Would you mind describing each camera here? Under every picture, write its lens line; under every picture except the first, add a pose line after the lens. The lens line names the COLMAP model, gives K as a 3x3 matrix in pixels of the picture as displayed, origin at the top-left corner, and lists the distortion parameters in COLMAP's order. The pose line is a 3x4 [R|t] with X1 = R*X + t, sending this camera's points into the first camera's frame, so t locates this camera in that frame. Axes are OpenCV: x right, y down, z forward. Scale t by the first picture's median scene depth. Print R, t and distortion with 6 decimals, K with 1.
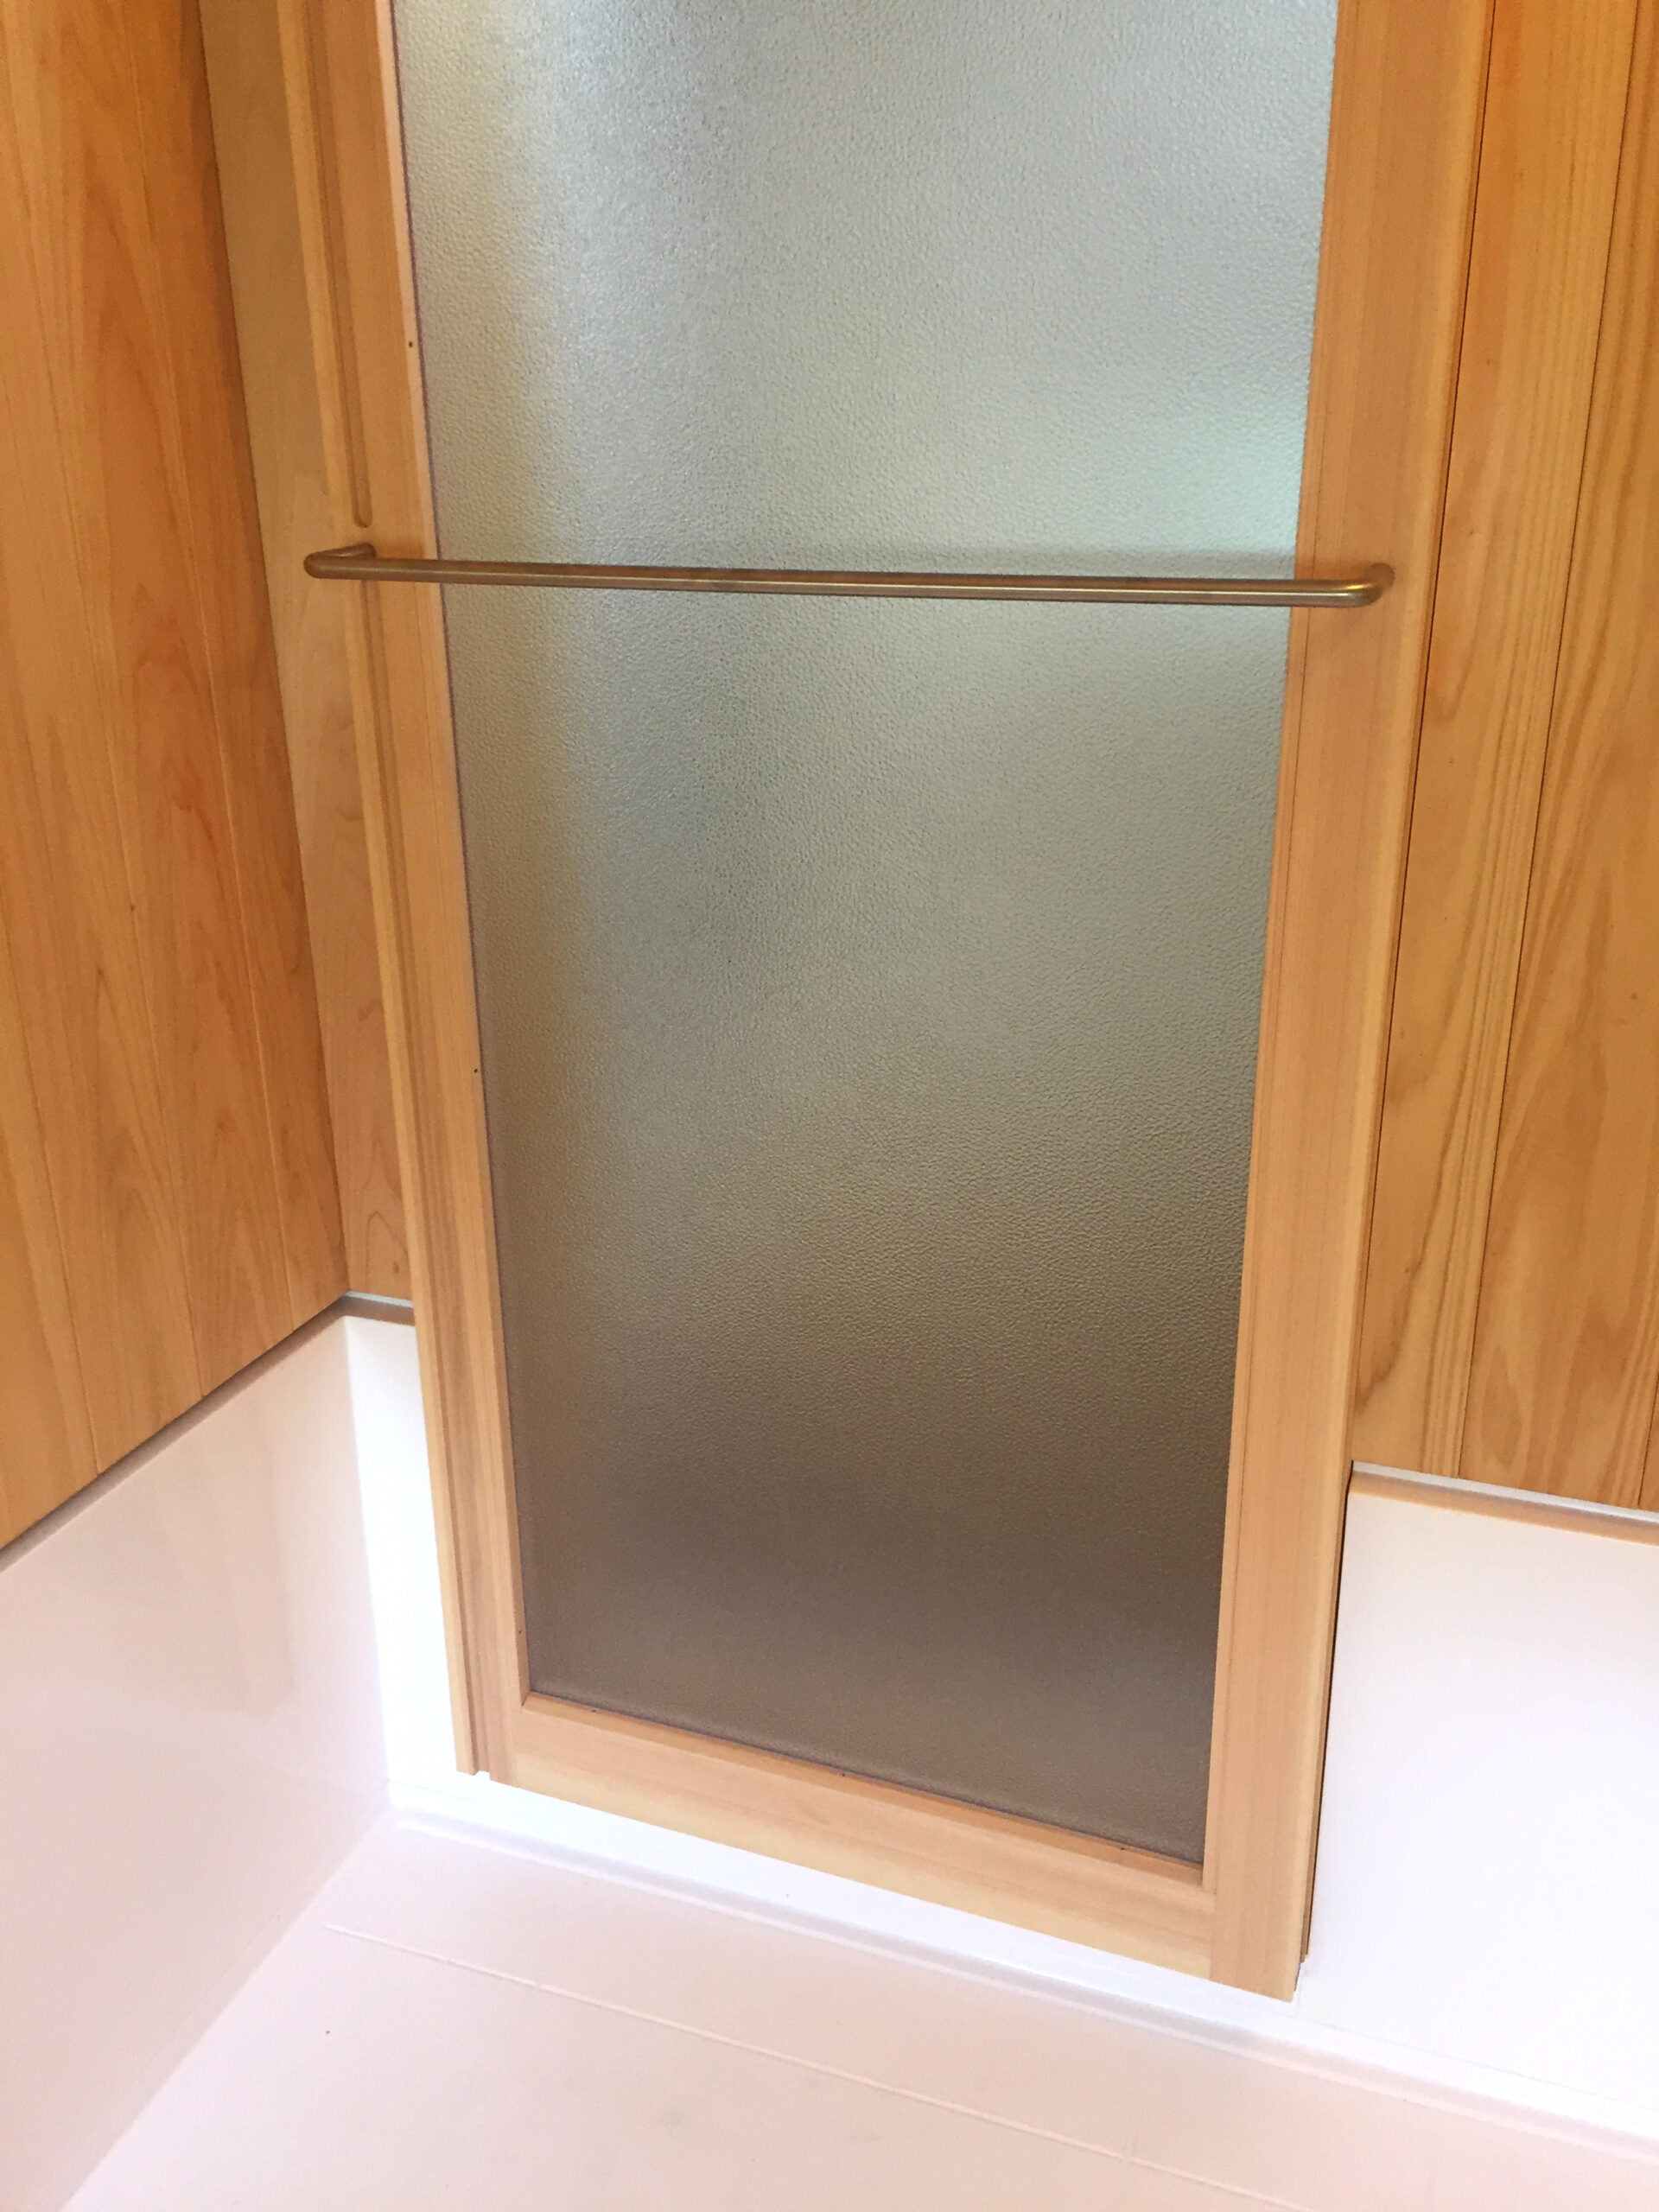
lens RADIAL K [[1915.3, 0, 829.5], [0, 1915.3, 1106.0], [0, 0, 1]] dist [0.055124, -0.119414]
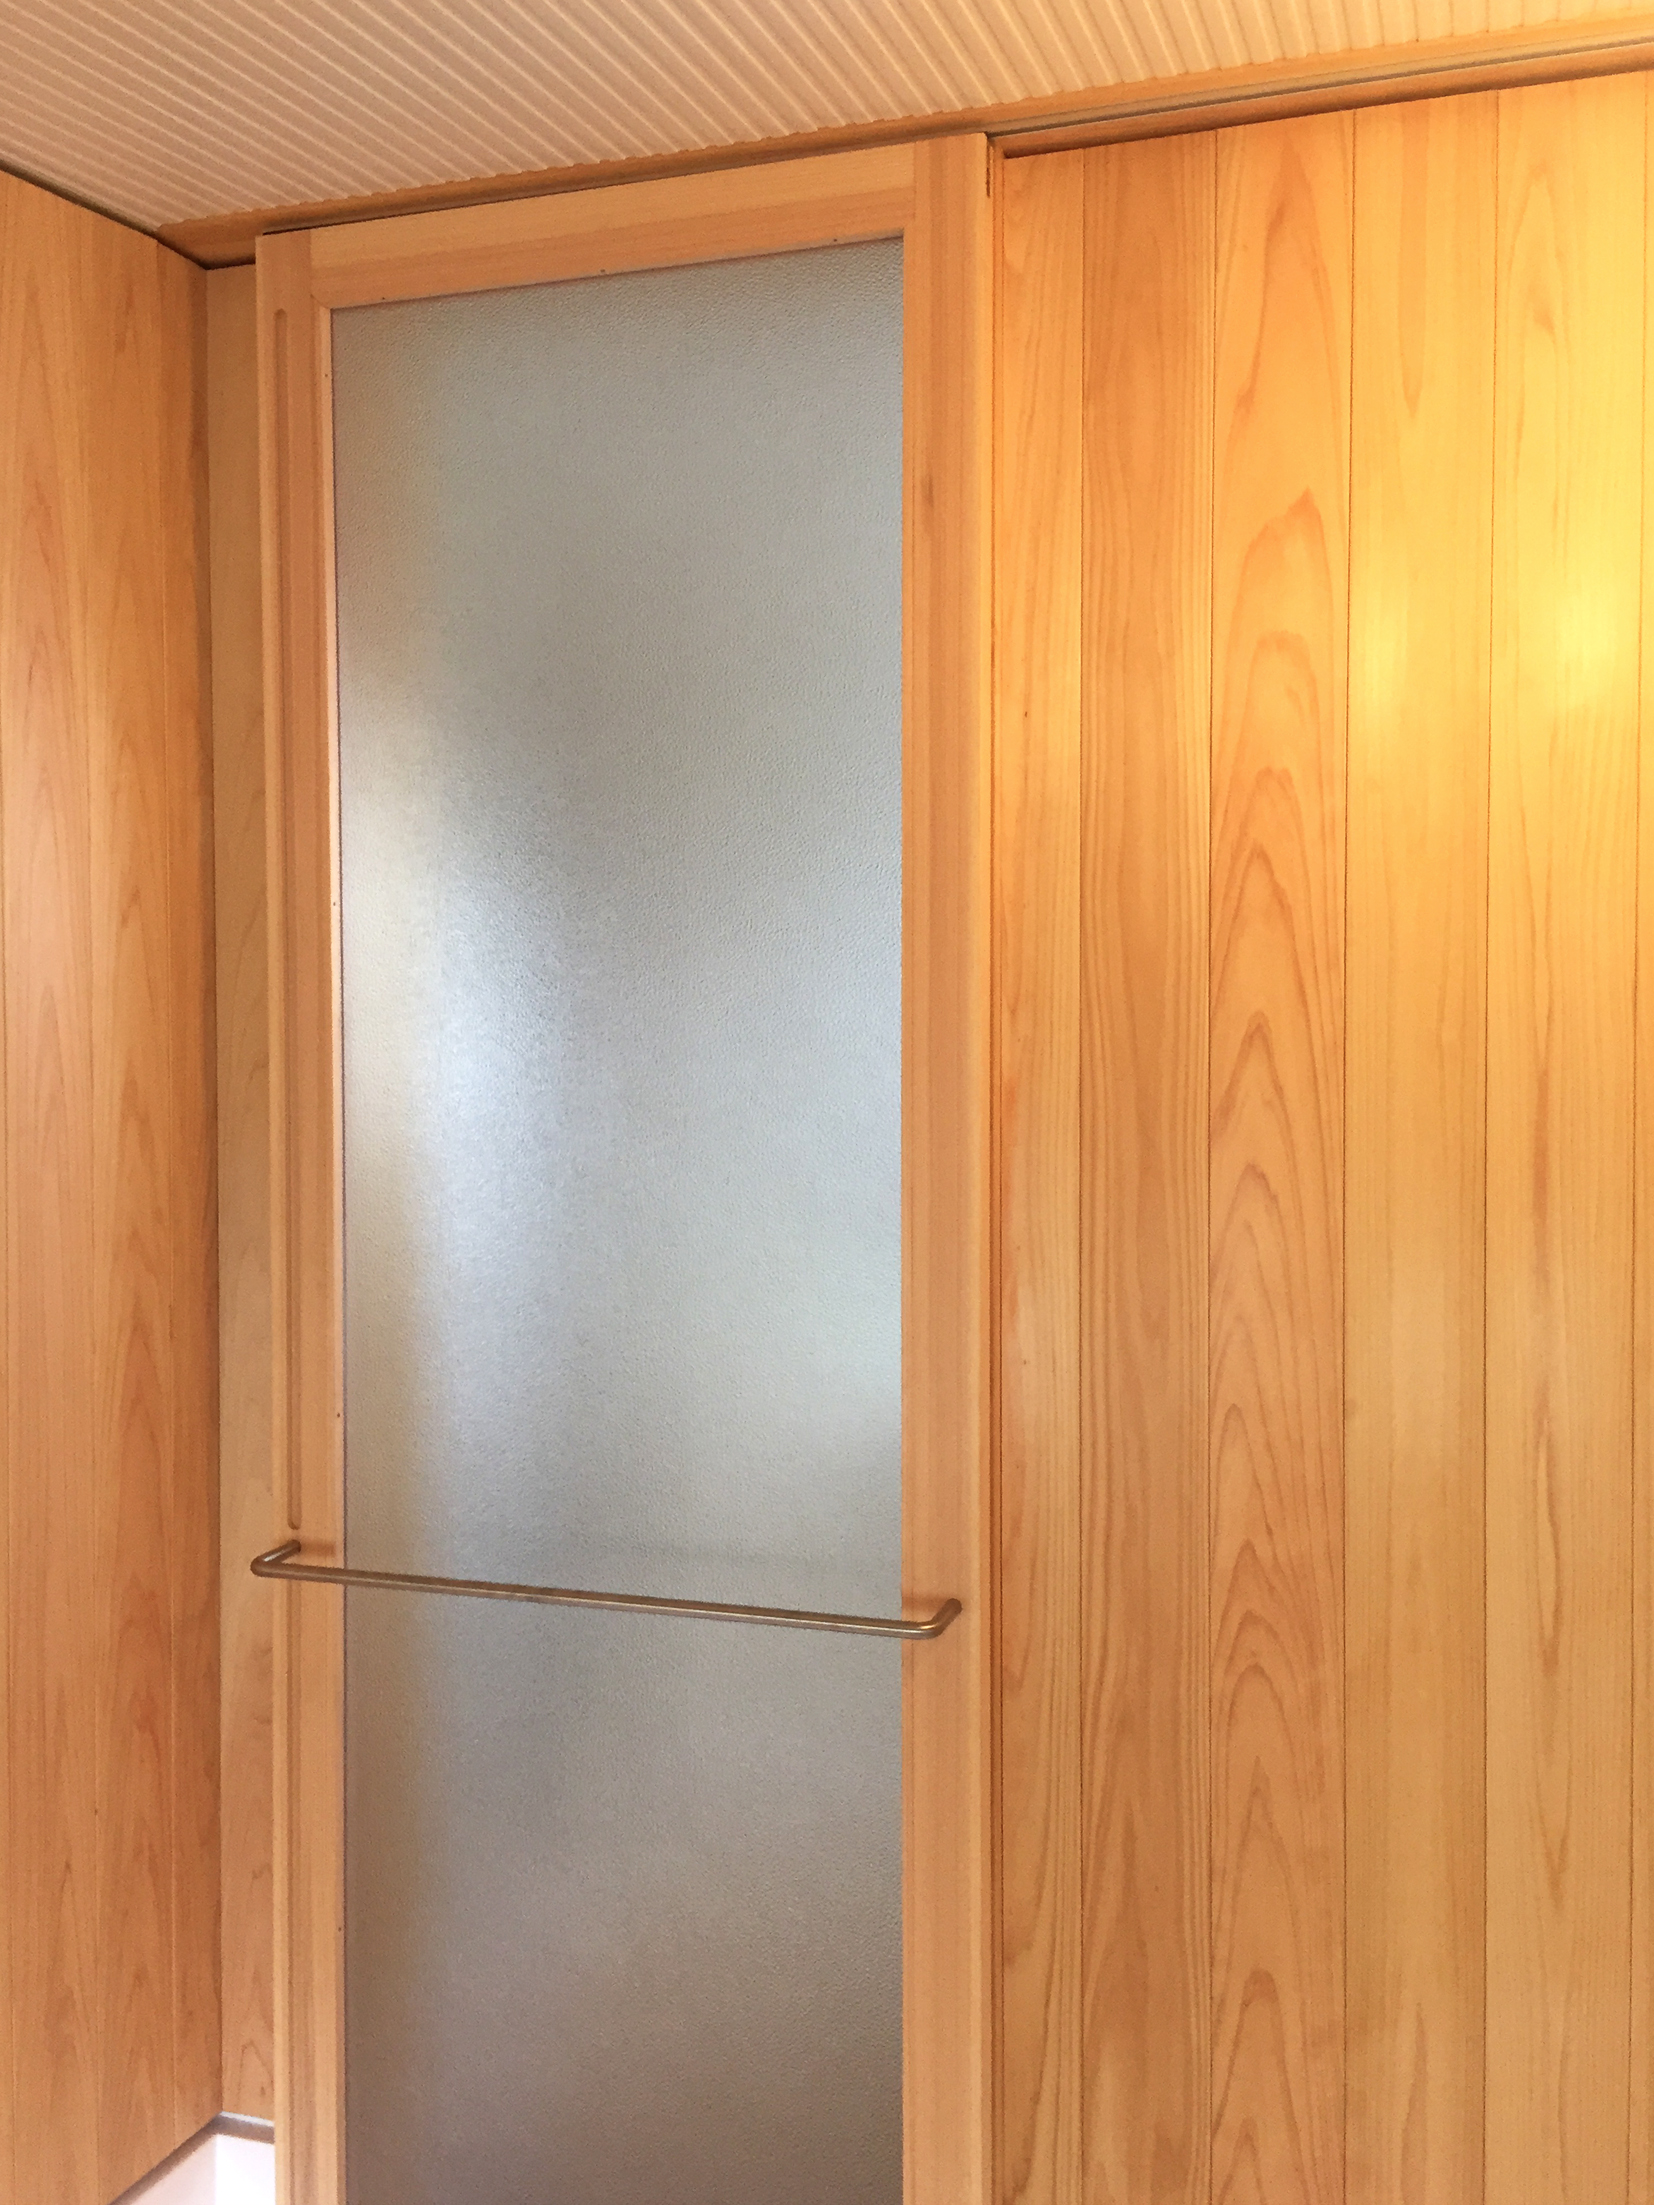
lens RADIAL K [[1857.4, 0, 827.0], [0, 1857.4, 1102.5], [0, 0, 1]] dist [0.009647, -0.063335]
pose [[0.998827, 0.011887, 0.046935, 0.086759], [0.006419, 0.928323, -0.371720, -0.076336], [-0.047990, 0.371585, 0.927158, -0.422125]]
